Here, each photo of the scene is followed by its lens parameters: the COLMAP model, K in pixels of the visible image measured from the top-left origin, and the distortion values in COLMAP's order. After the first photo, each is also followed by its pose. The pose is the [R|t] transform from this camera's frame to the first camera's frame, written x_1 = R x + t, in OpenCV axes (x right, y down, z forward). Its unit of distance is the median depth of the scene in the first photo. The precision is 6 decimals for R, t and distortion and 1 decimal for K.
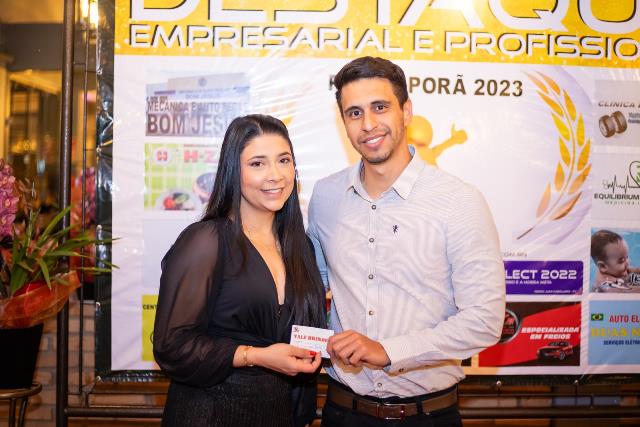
lens RADIAL K [[939.0, 0, 319.7], [0, 939.0, 215.4], [0, 0, 1]] dist [-0.102848, 0.006590]
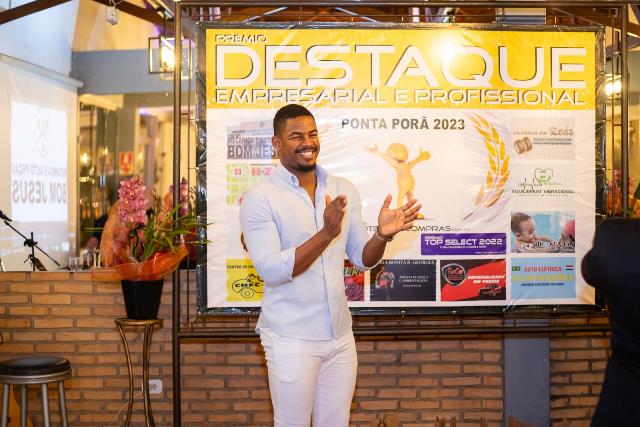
lens RADIAL K [[1009.3, 0, 393.6], [0, 1009.3, 201.0], [0, 0, 1]] dist [-0.086148, 0.003585]
pose [[0.999578, -0.020024, 0.021042, 0.058661], [0.020526, 0.999503, -0.023926, 0.032435], [-0.020552, 0.024348, 0.999492, -0.704834]]
